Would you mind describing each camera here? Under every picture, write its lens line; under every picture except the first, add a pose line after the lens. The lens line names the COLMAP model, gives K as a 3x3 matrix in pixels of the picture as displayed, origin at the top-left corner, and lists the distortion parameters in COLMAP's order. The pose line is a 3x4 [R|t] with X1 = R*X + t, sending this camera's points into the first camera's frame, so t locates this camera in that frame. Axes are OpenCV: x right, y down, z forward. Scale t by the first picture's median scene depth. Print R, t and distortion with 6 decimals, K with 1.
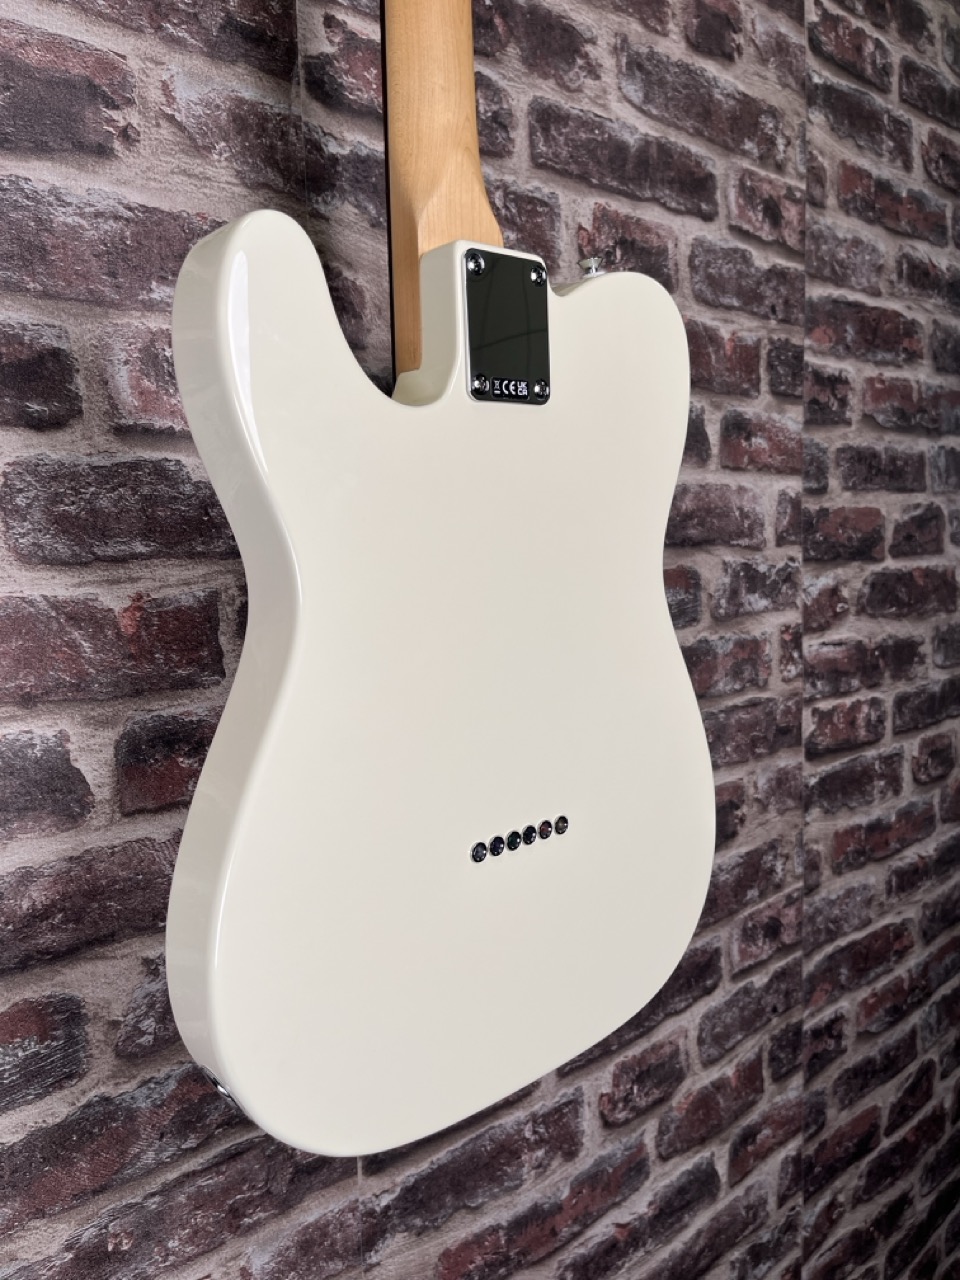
lens RADIAL K [[968.7, 0, 485.0], [0, 968.7, 639.5], [0, 0, 1]] dist [0.074311, -0.117057]
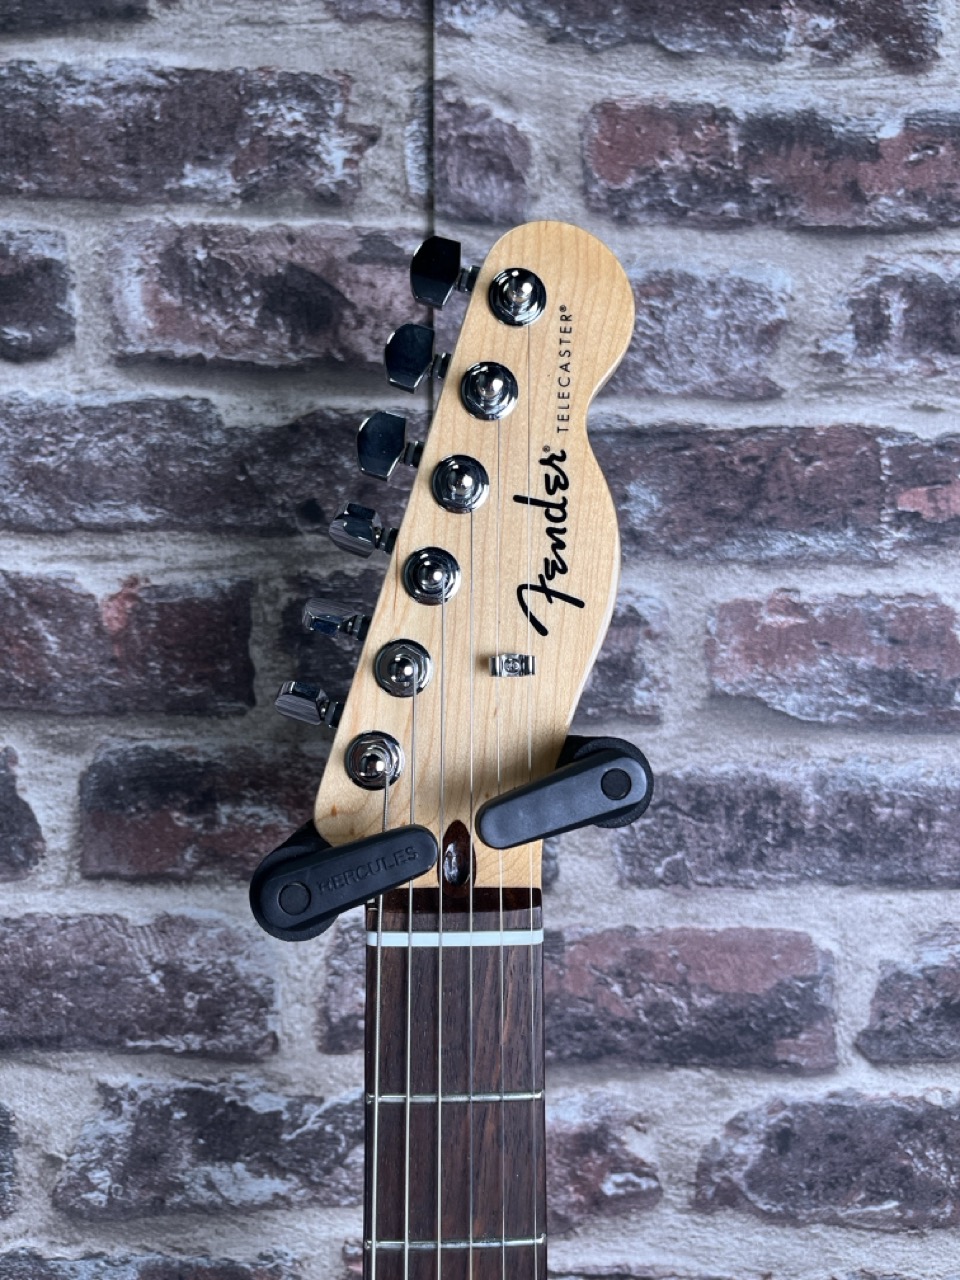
lens RADIAL K [[970.6, 0, 479.4], [0, 970.6, 649.4], [0, 0, 1]] dist [0.020175, -0.060441]
pose [[0.776231, 0.033063, -0.629581, 0.290219], [-0.091721, 0.993921, -0.060889, 0.025970], [0.623741, 0.105010, 0.774545, 0.561016]]
